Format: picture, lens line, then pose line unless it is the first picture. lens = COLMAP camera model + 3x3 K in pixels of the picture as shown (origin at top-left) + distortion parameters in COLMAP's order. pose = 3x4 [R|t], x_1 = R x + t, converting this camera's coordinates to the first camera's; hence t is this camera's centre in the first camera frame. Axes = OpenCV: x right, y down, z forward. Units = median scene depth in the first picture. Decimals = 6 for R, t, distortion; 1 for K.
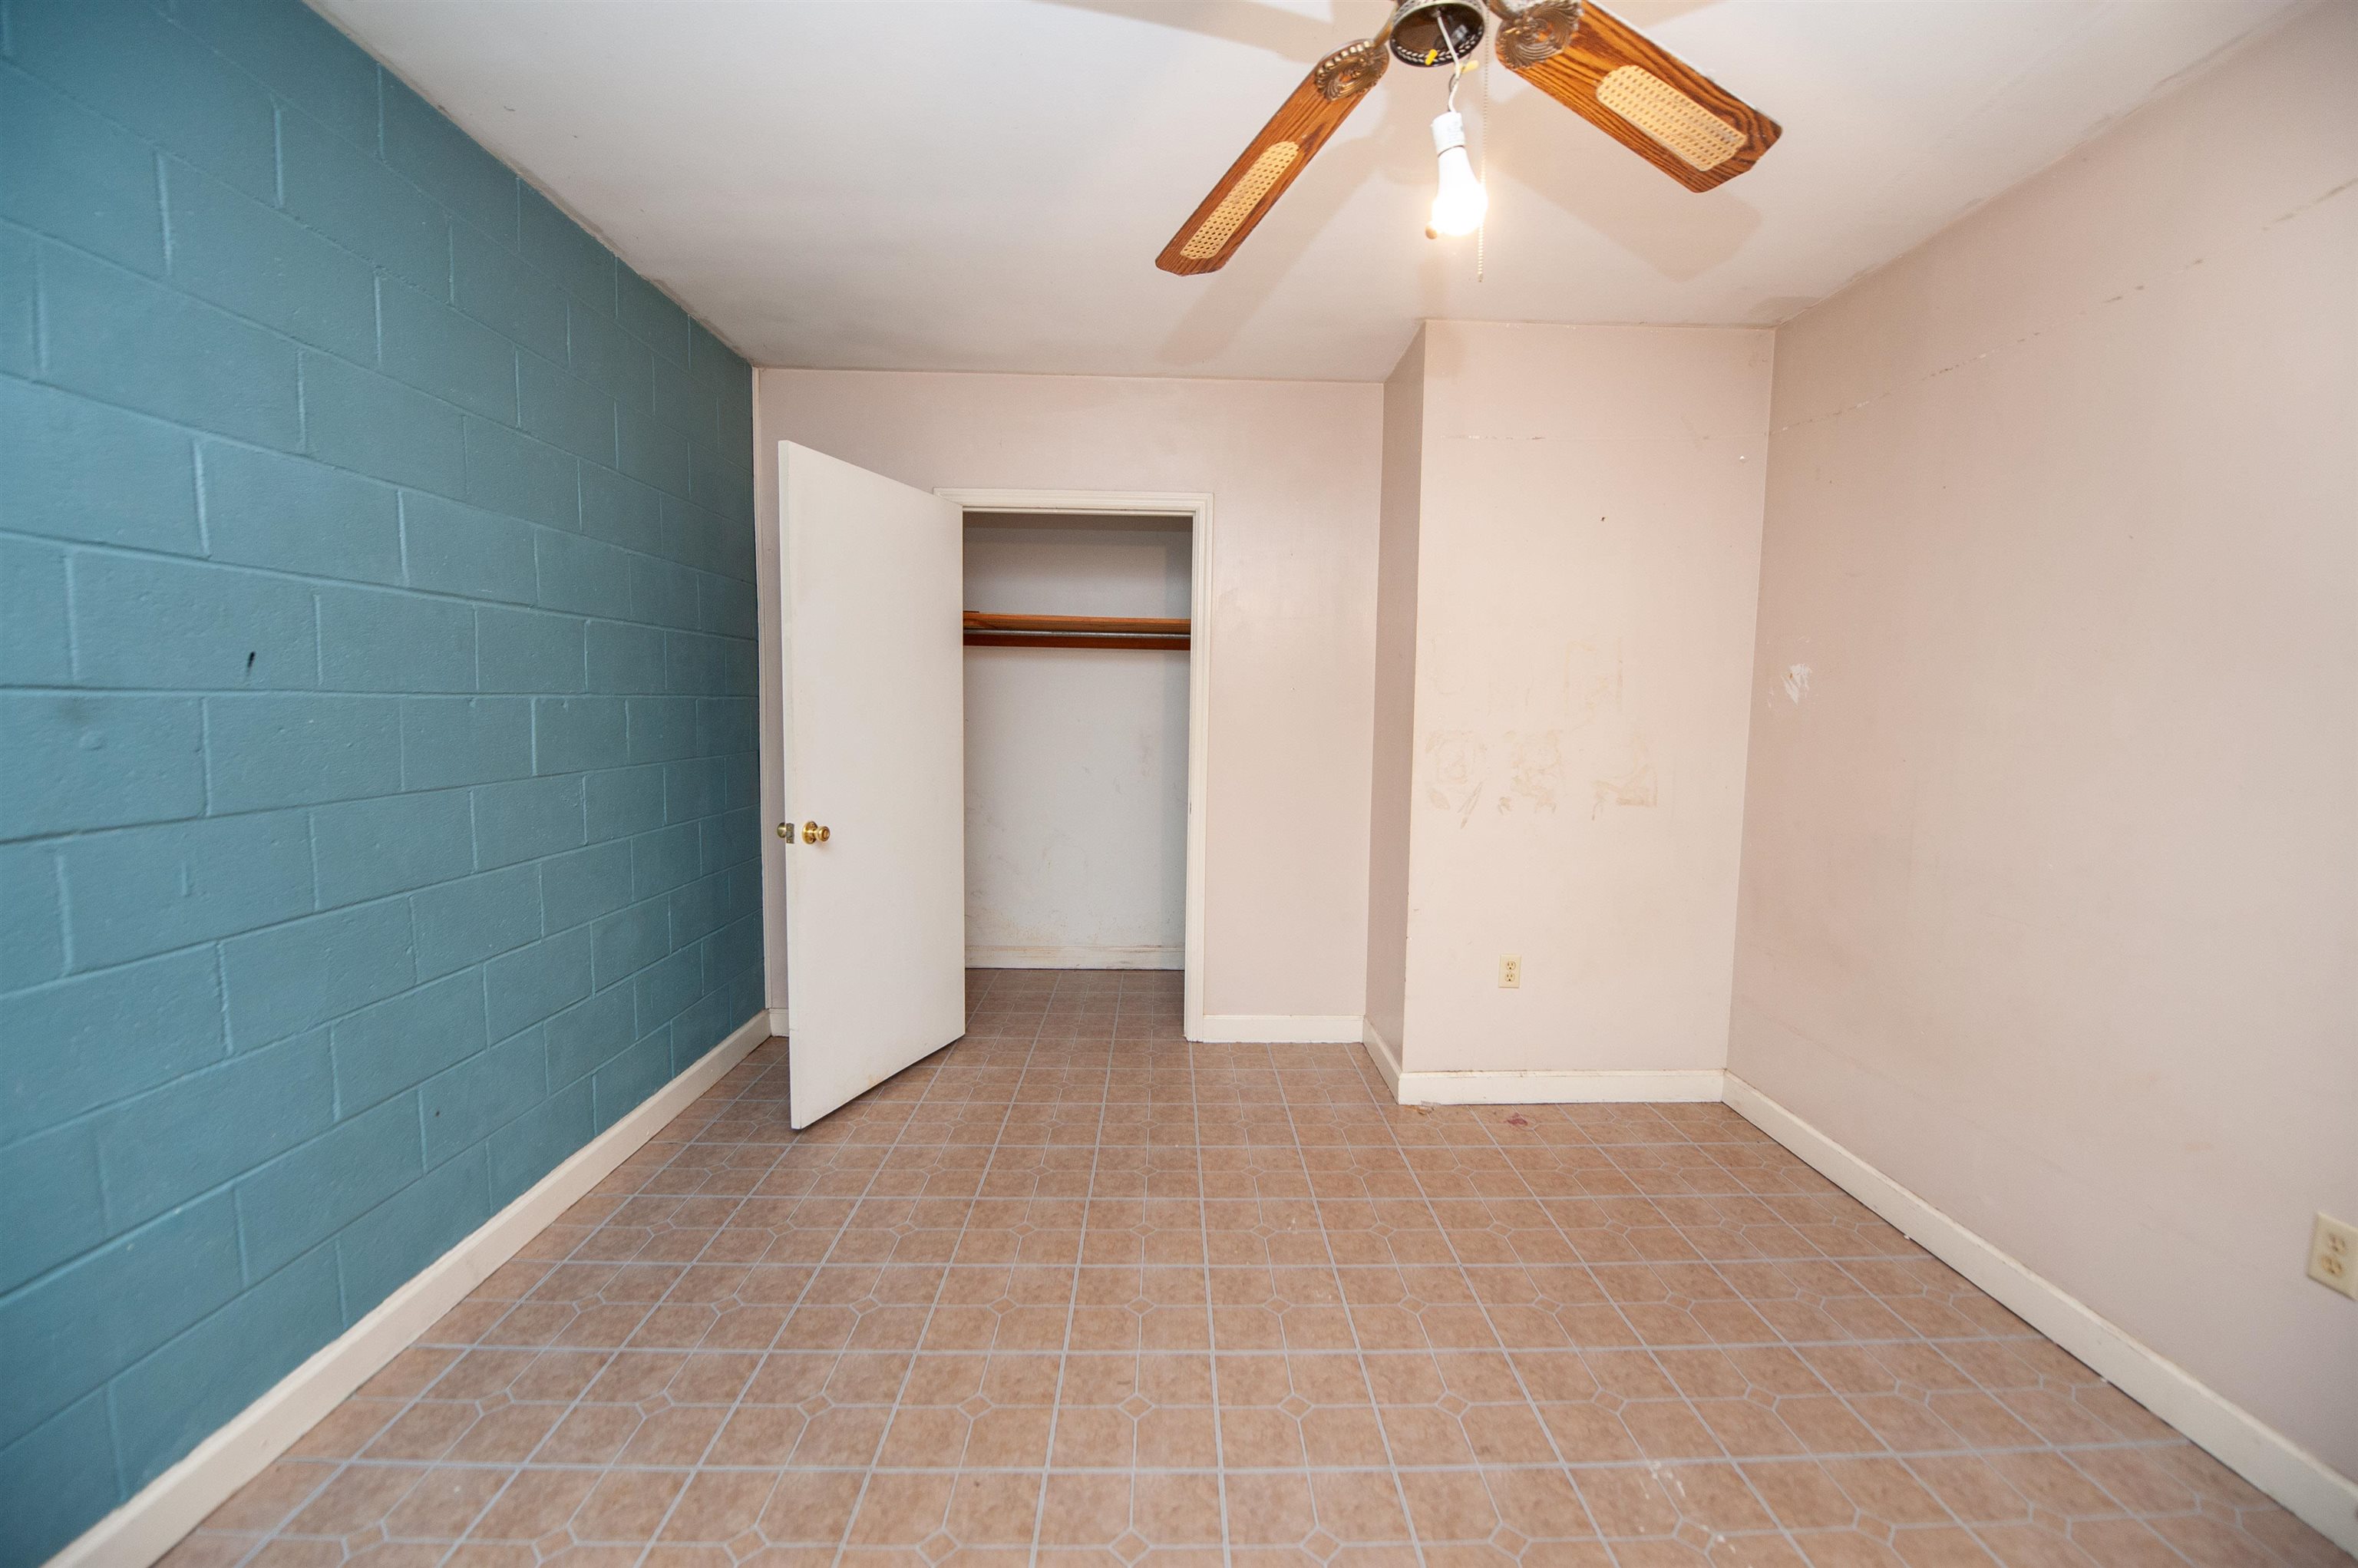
lens RADIAL K [[958.0, 0, 1189.4], [0, 958.0, 793.4], [0, 0, 1]] dist [-0.018289, -0.002474]
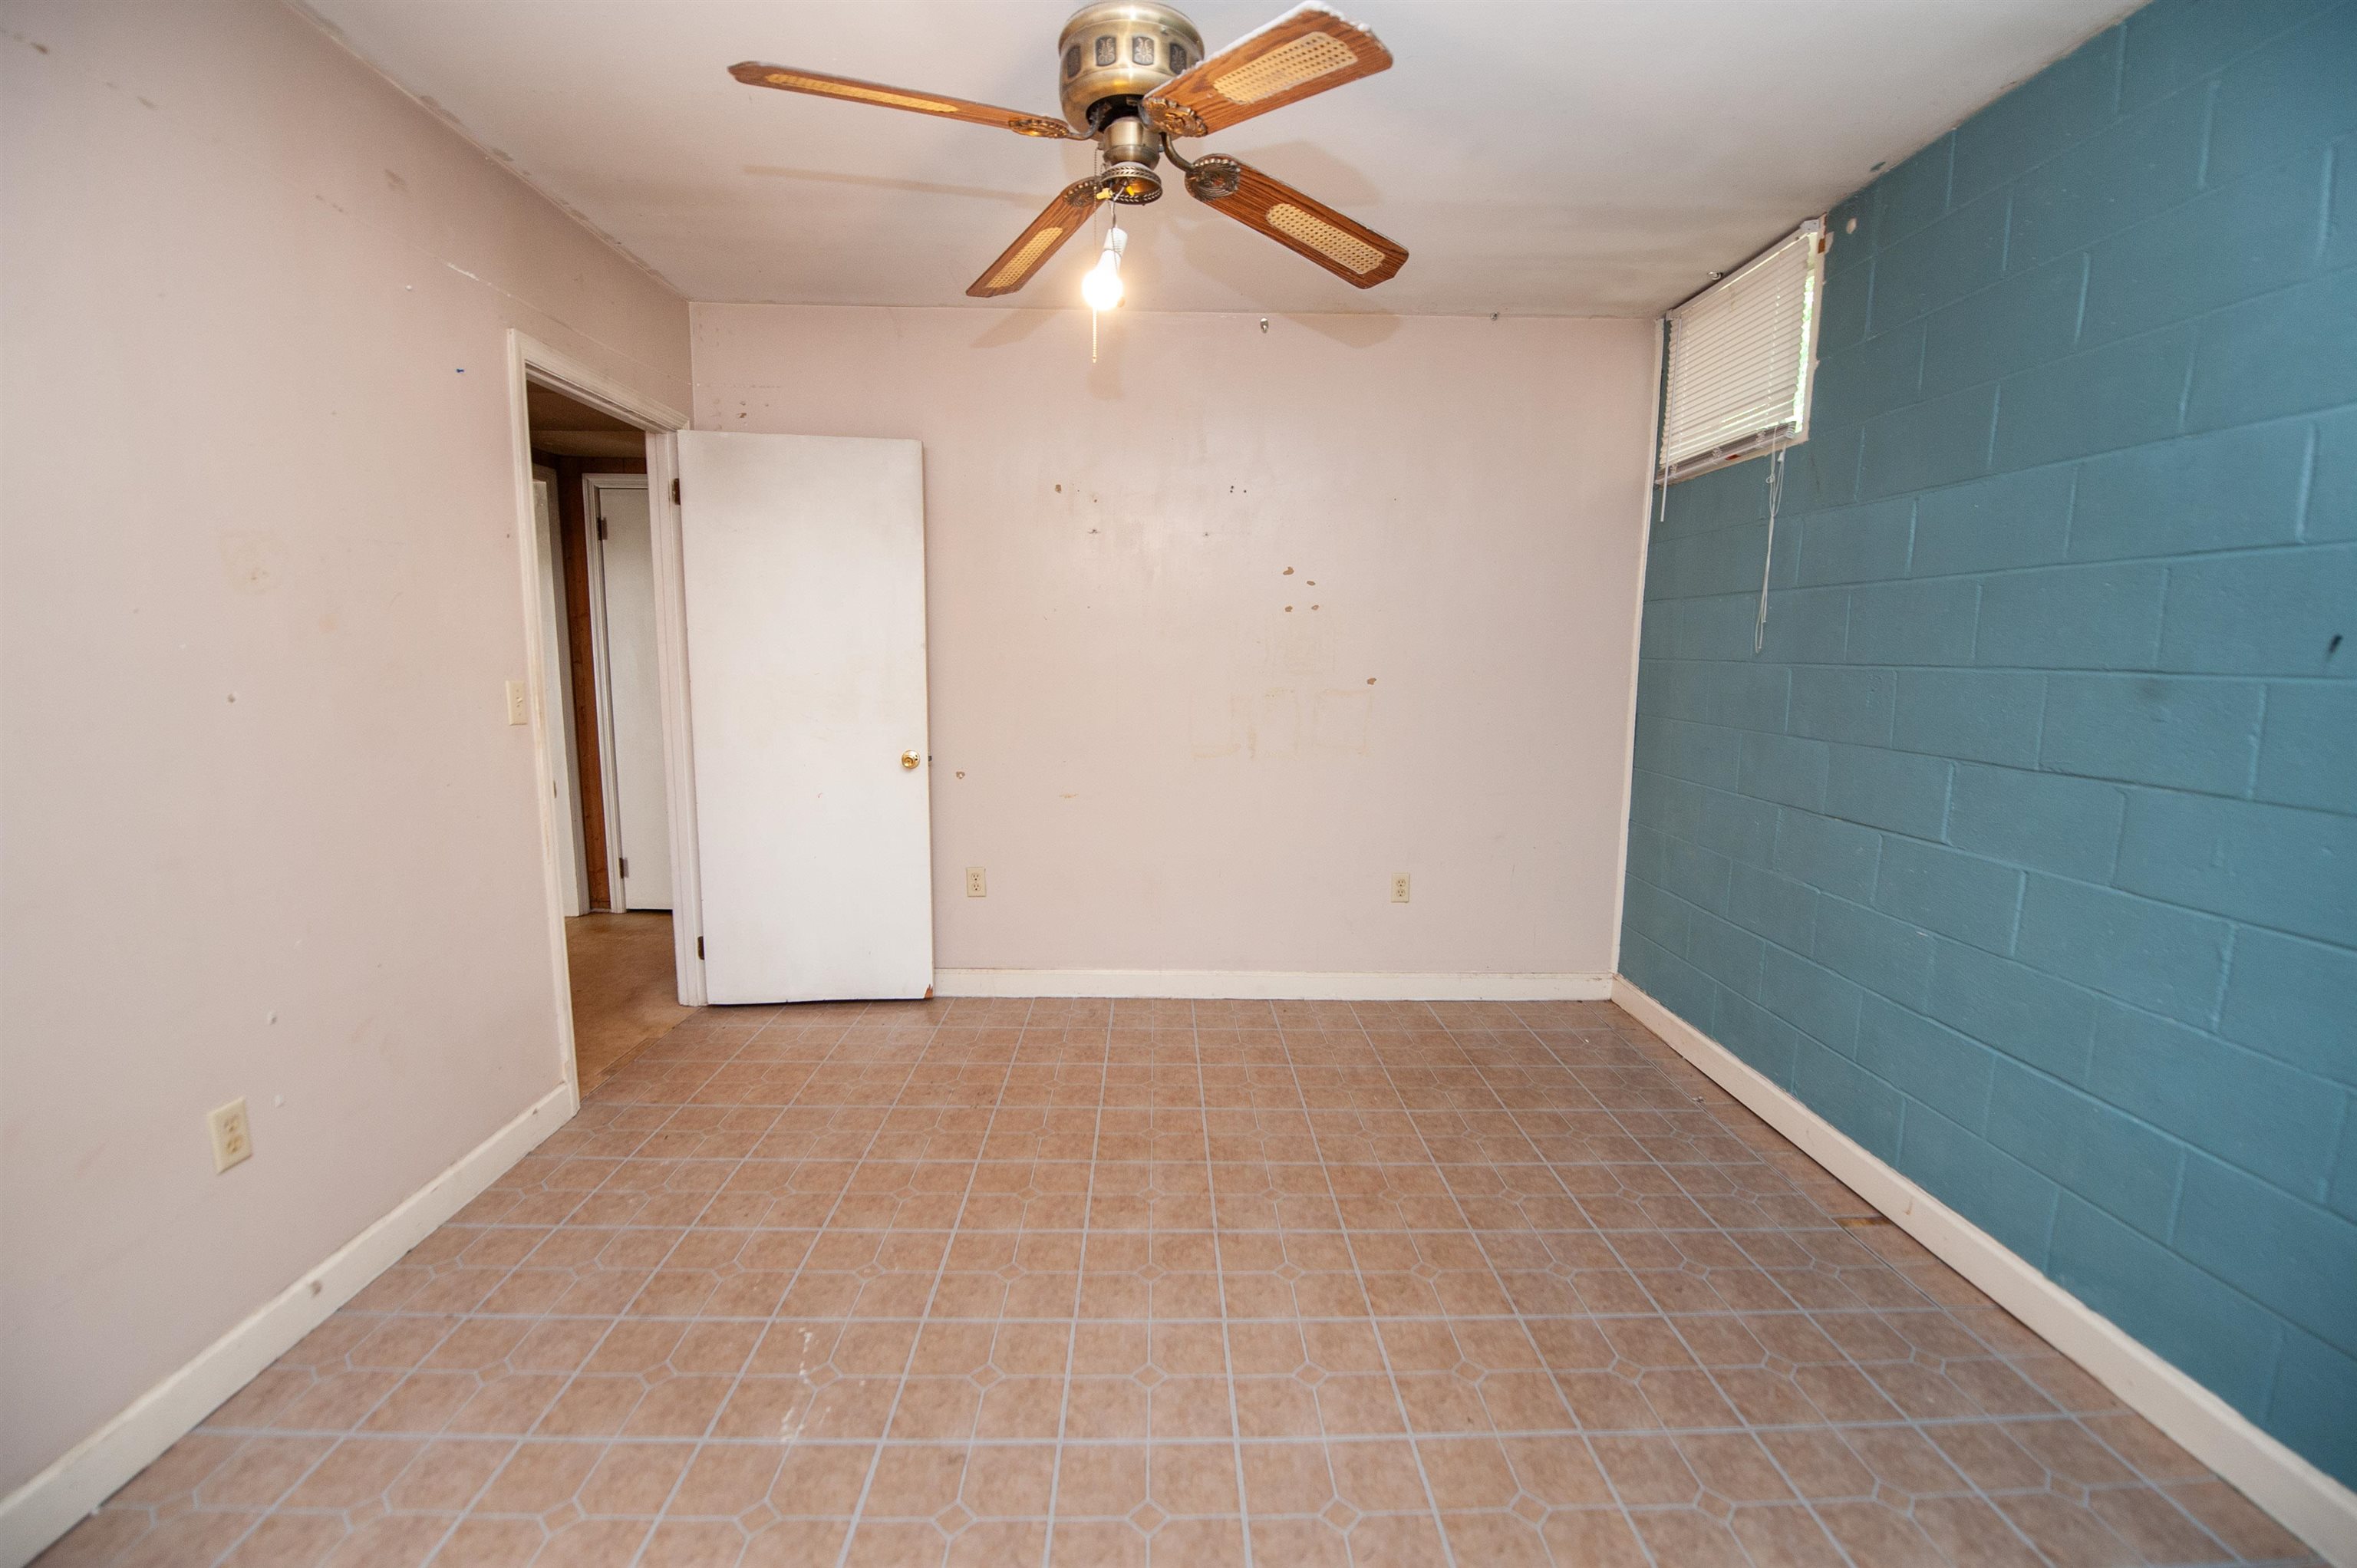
lens RADIAL K [[957.5, 0, 1188.9], [0, 957.5, 793.4], [0, 0, 1]] dist [-0.018289, -0.002474]
pose [[-0.999564, -0.026502, -0.013046, 0.109398], [-0.028881, 0.969500, 0.243385, -0.171976], [0.006198, 0.243655, -0.969842, 1.728252]]
